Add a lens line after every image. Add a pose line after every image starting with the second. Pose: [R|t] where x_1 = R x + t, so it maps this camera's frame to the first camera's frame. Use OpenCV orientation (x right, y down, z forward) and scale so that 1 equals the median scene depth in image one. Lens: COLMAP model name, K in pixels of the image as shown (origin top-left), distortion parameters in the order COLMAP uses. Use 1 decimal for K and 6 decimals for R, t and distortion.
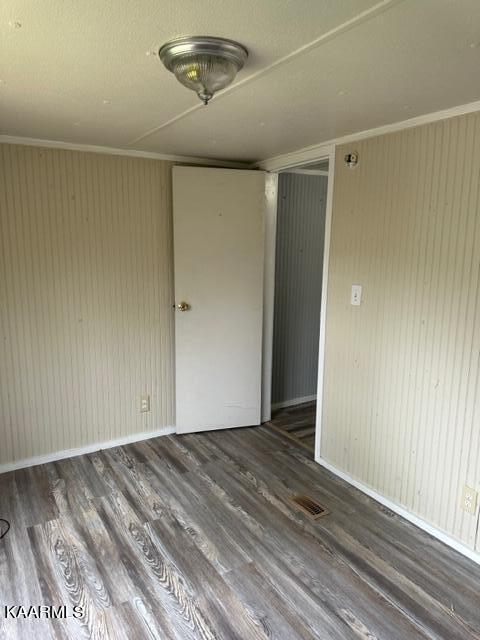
lens RADIAL K [[452.2, 0, 234.1], [0, 452.2, 316.3], [0, 0, 1]] dist [0.062060, -0.078455]
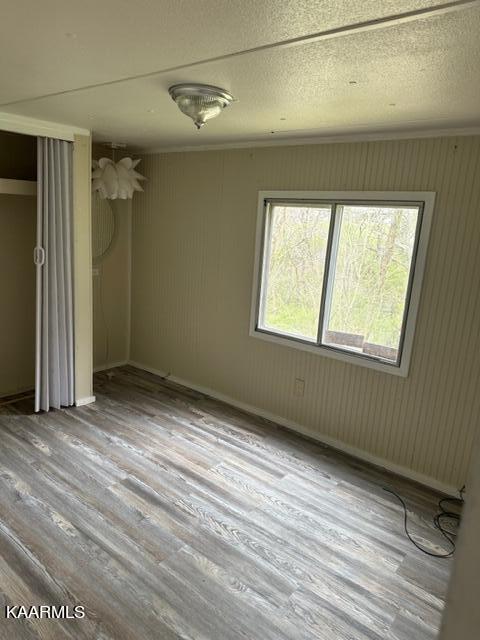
lens RADIAL K [[452.2, 0, 234.7], [0, 452.2, 319.6], [0, 0, 1]] dist [0.062060, -0.078455]
pose [[-0.942499, 0.009904, -0.334064, 0.211246], [-0.122059, 0.920314, 0.371650, -0.320441], [0.311124, 0.391055, -0.866186, 1.726031]]
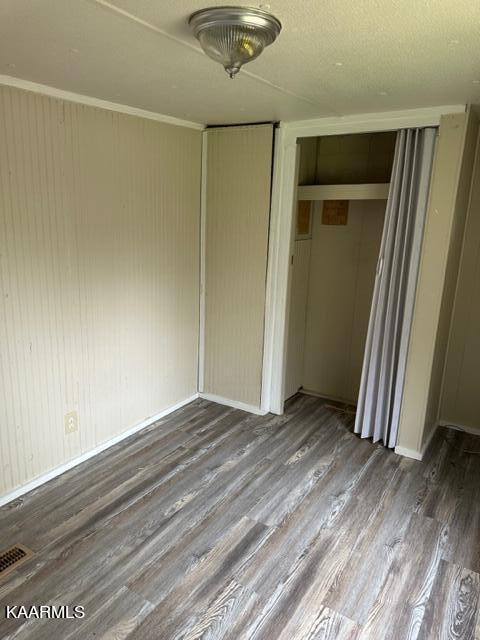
lens RADIAL K [[452.2, 0, 238.7], [0, 452.2, 315.8], [0, 0, 1]] dist [0.062060, -0.078455]
pose [[-0.442194, -0.225234, 0.868179, -0.719845], [0.126919, 0.942503, 0.309160, -0.200806], [-0.887894, 0.246897, -0.388182, 1.046204]]
